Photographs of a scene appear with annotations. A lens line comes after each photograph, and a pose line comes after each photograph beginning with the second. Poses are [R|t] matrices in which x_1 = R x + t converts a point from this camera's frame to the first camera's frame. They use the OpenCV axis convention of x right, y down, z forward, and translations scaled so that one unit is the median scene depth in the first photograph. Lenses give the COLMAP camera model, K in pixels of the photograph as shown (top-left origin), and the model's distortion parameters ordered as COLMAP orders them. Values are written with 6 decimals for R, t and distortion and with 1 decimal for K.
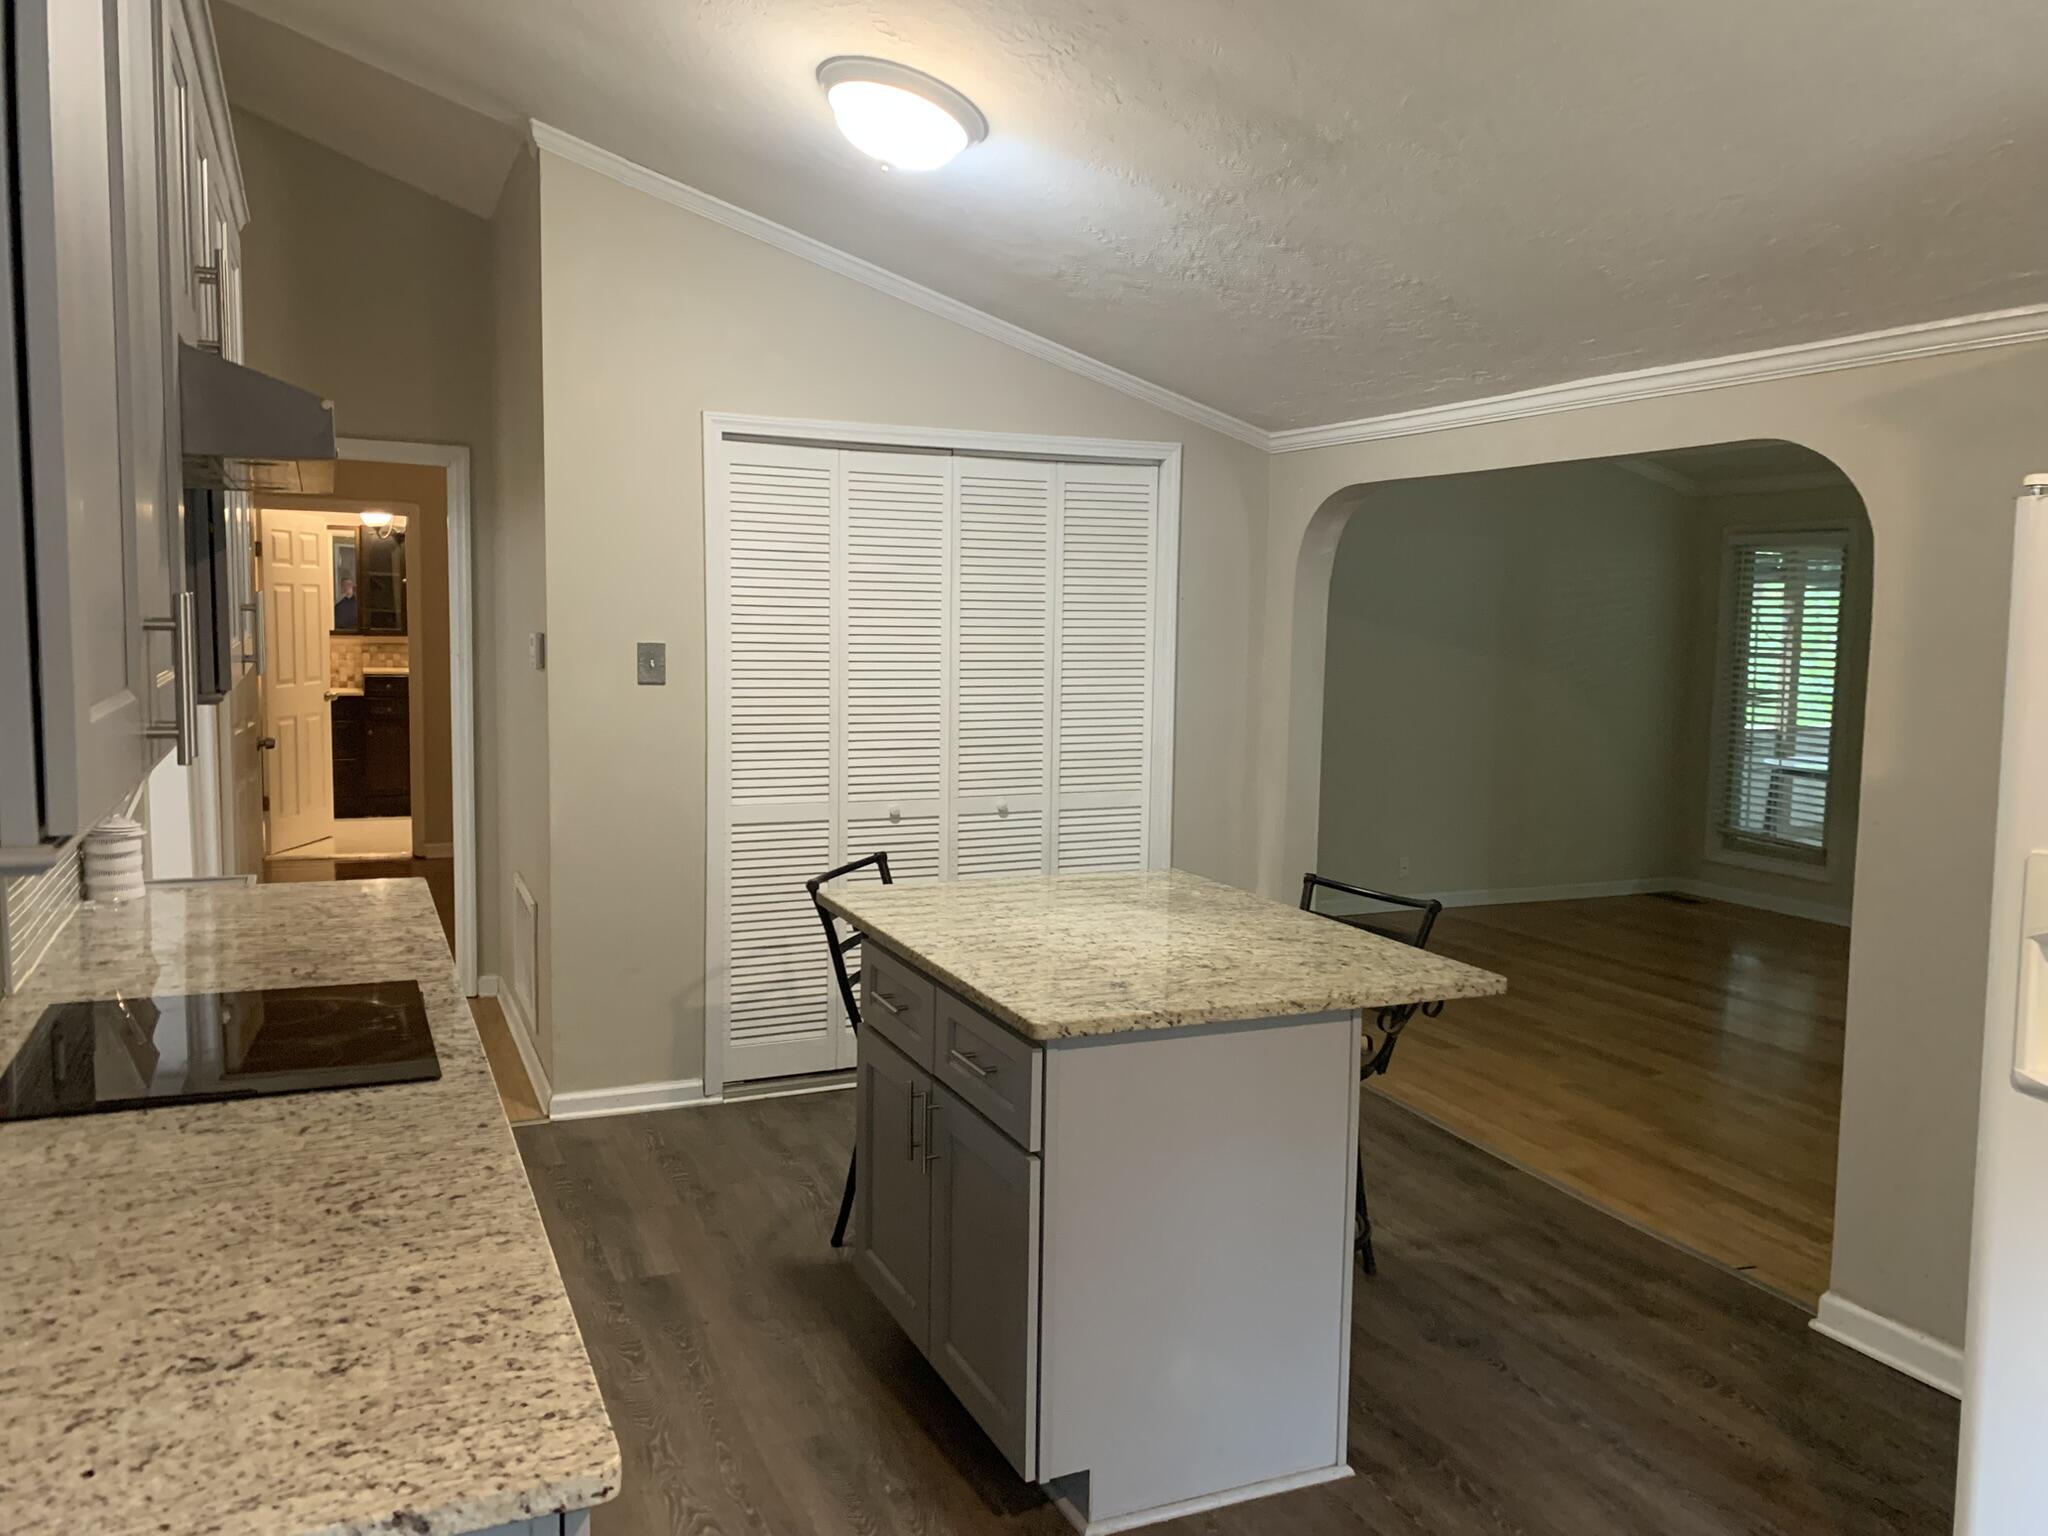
lens RADIAL K [[1553.9, 0, 1020.0], [0, 1553.9, 765.4], [0, 0, 1]] dist [0.028546, -0.030837]
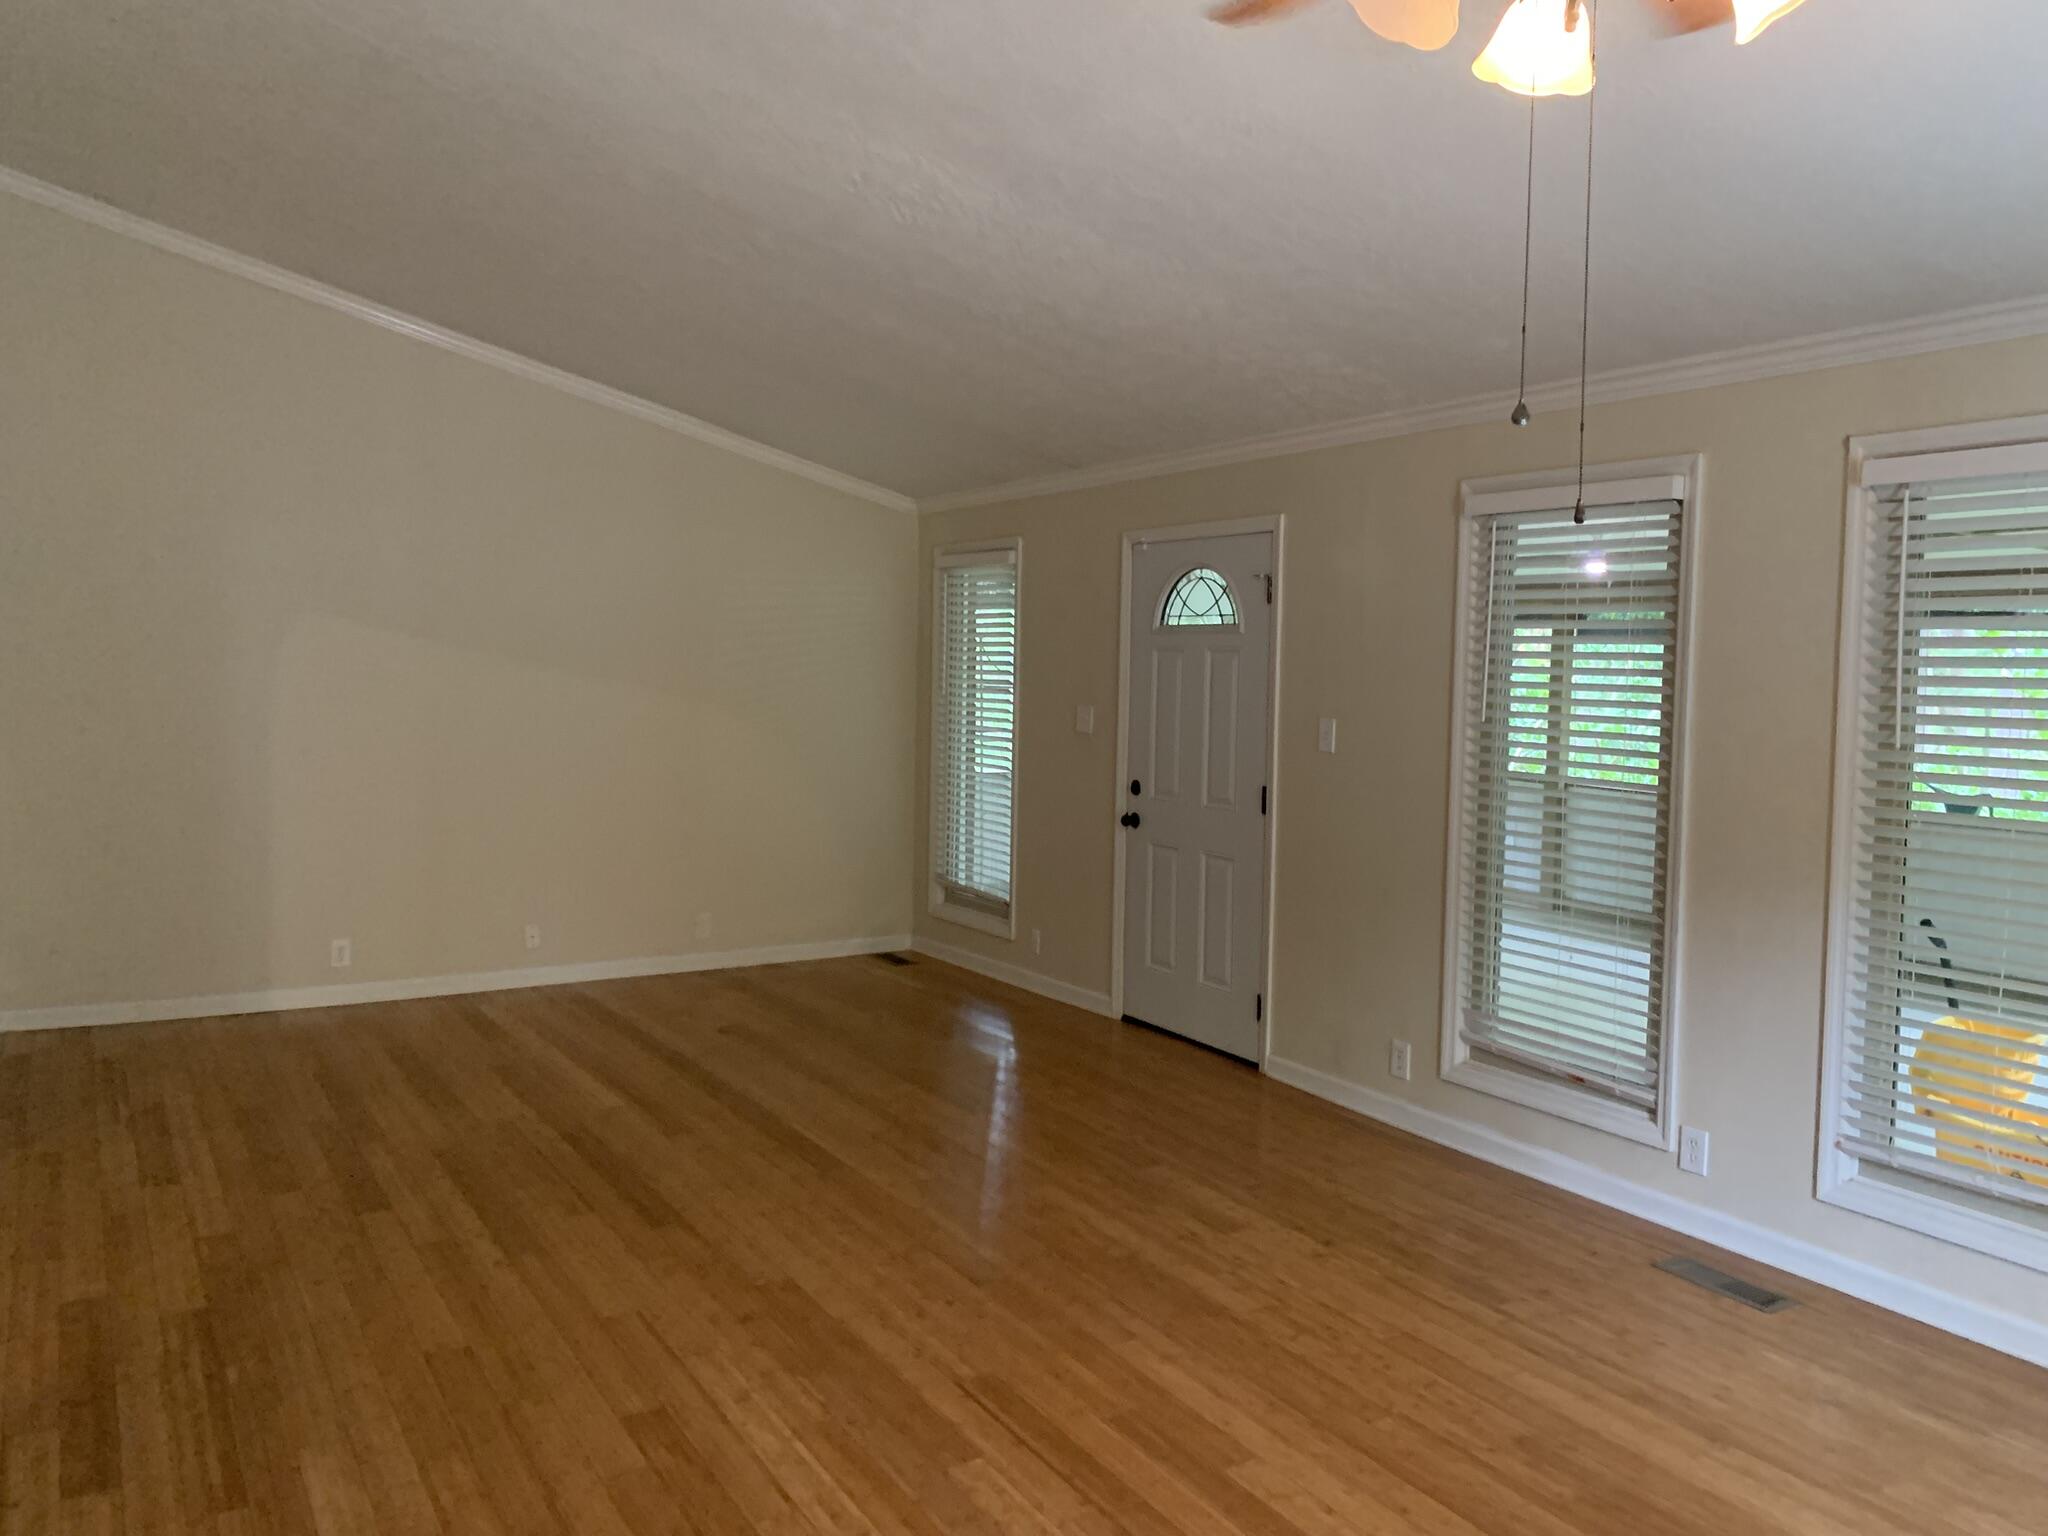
lens RADIAL K [[1553.9, 0, 1028.2], [0, 1553.9, 764.2], [0, 0, 1]] dist [0.028546, -0.030837]
pose [[0.991353, -0.022423, 0.129289, 0.730157], [0.026430, 0.999219, -0.029358, 0.002829], [-0.128530, 0.032522, 0.991172, 0.178636]]
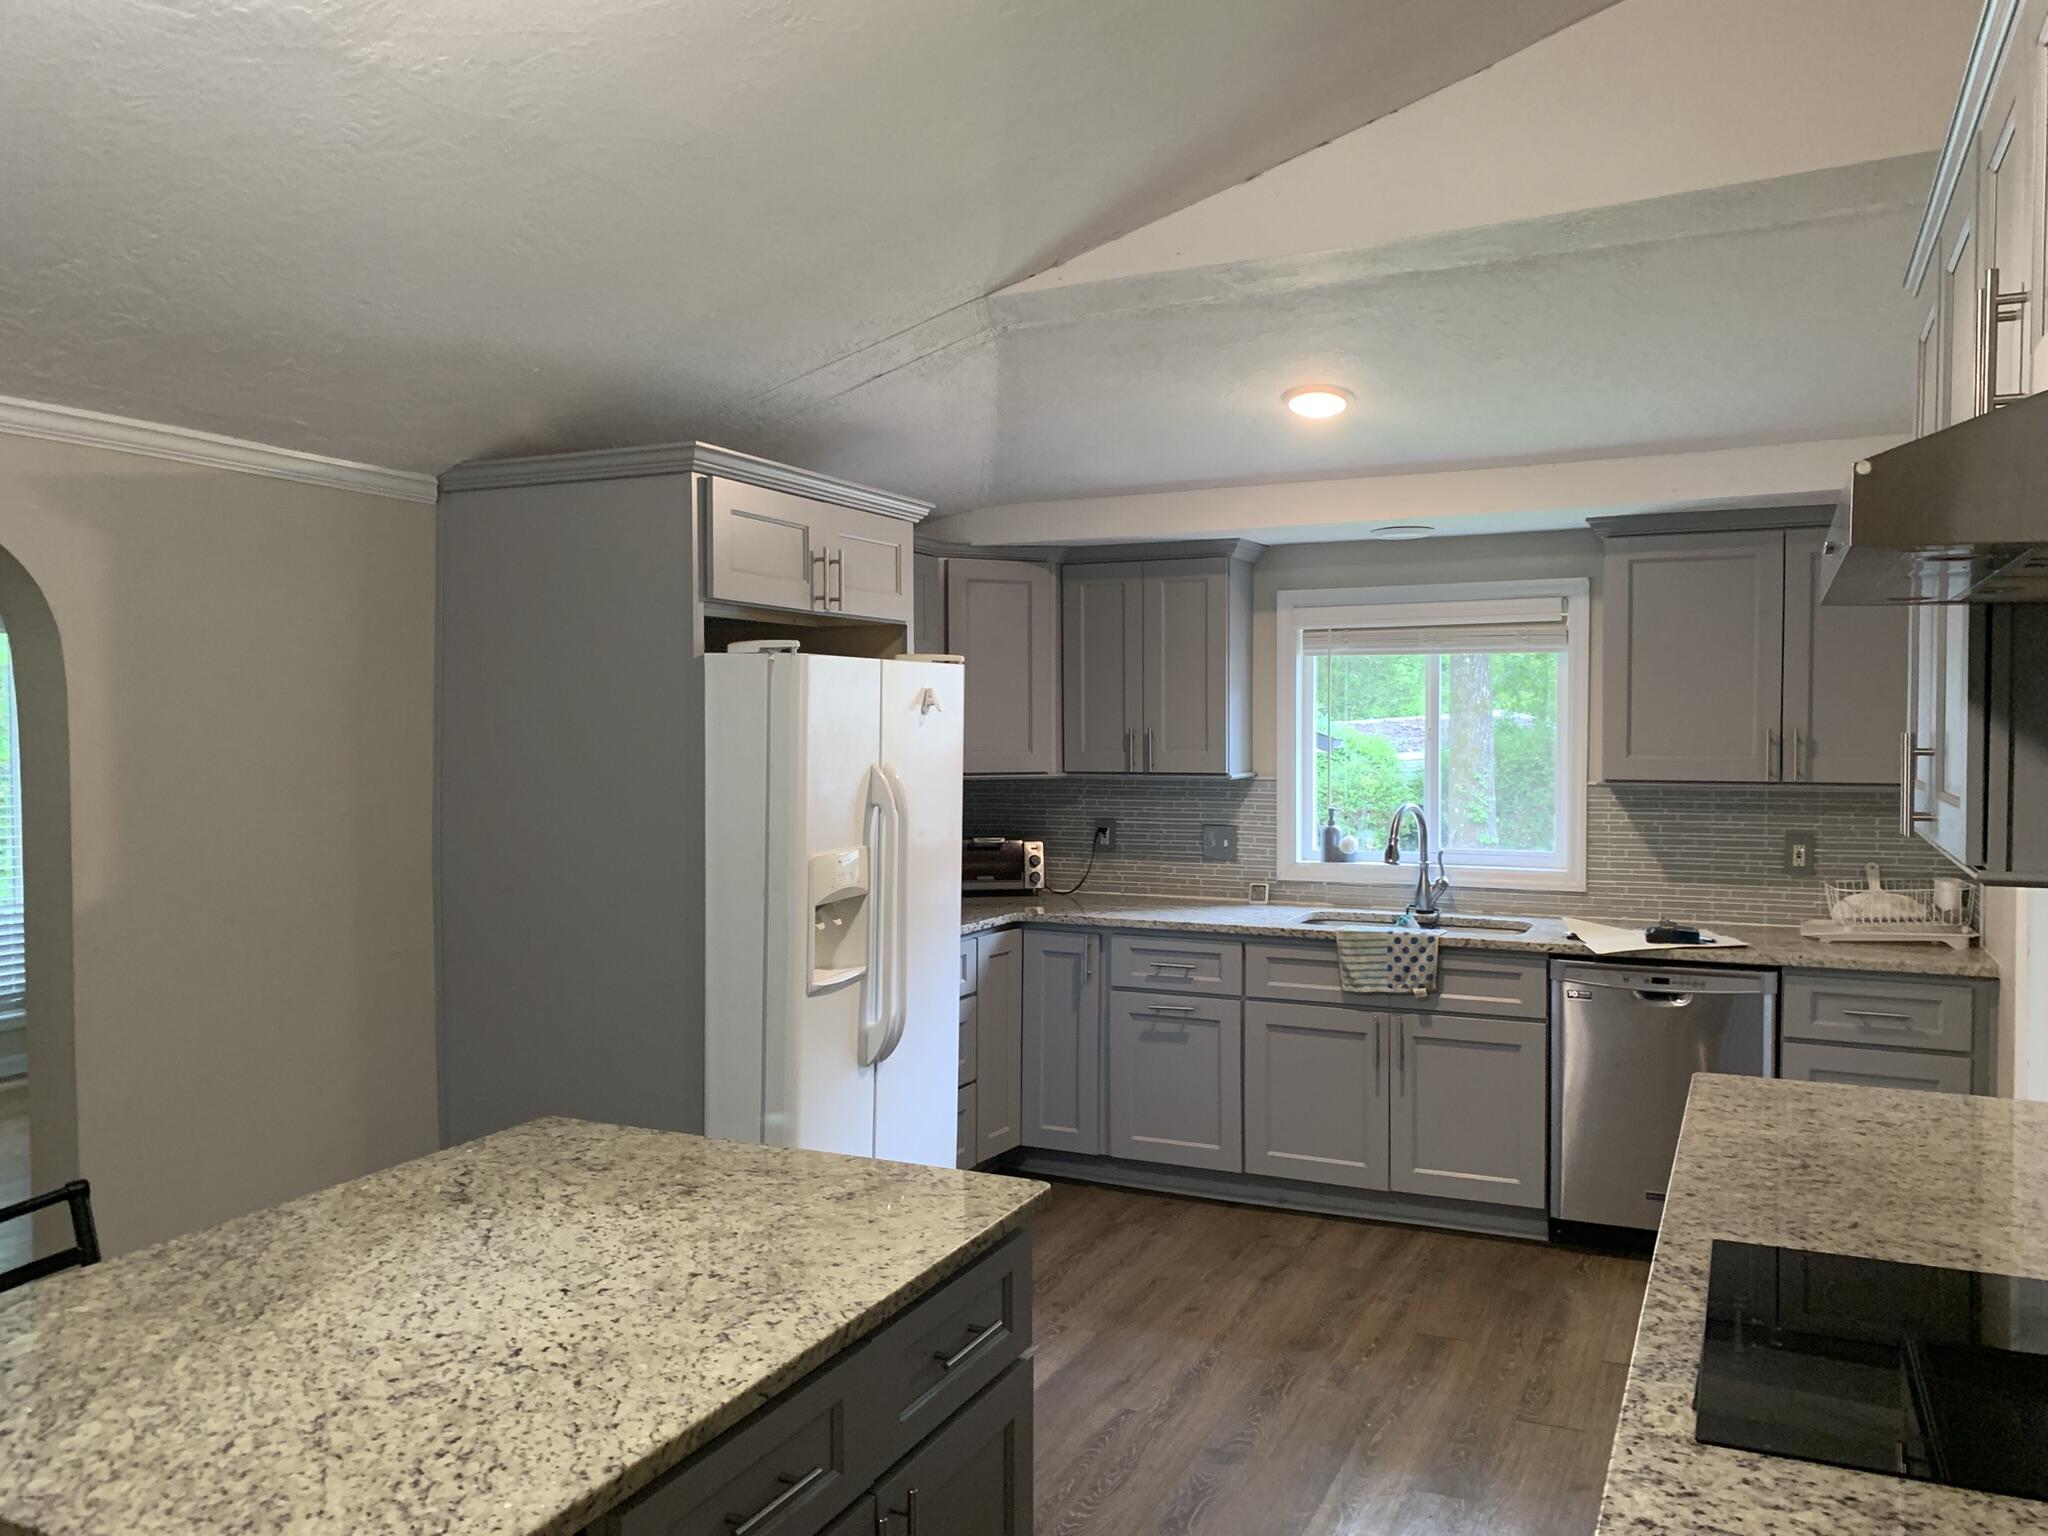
lens RADIAL K [[1553.9, 0, 1031.8], [0, 1553.9, 770.1], [0, 0, 1]] dist [0.028546, -0.030837]
pose [[-0.654642, -0.046080, 0.754533, -0.872691], [0.063259, 0.991300, 0.115424, -0.238532], [-0.753288, 0.123293, -0.646032, 2.053626]]
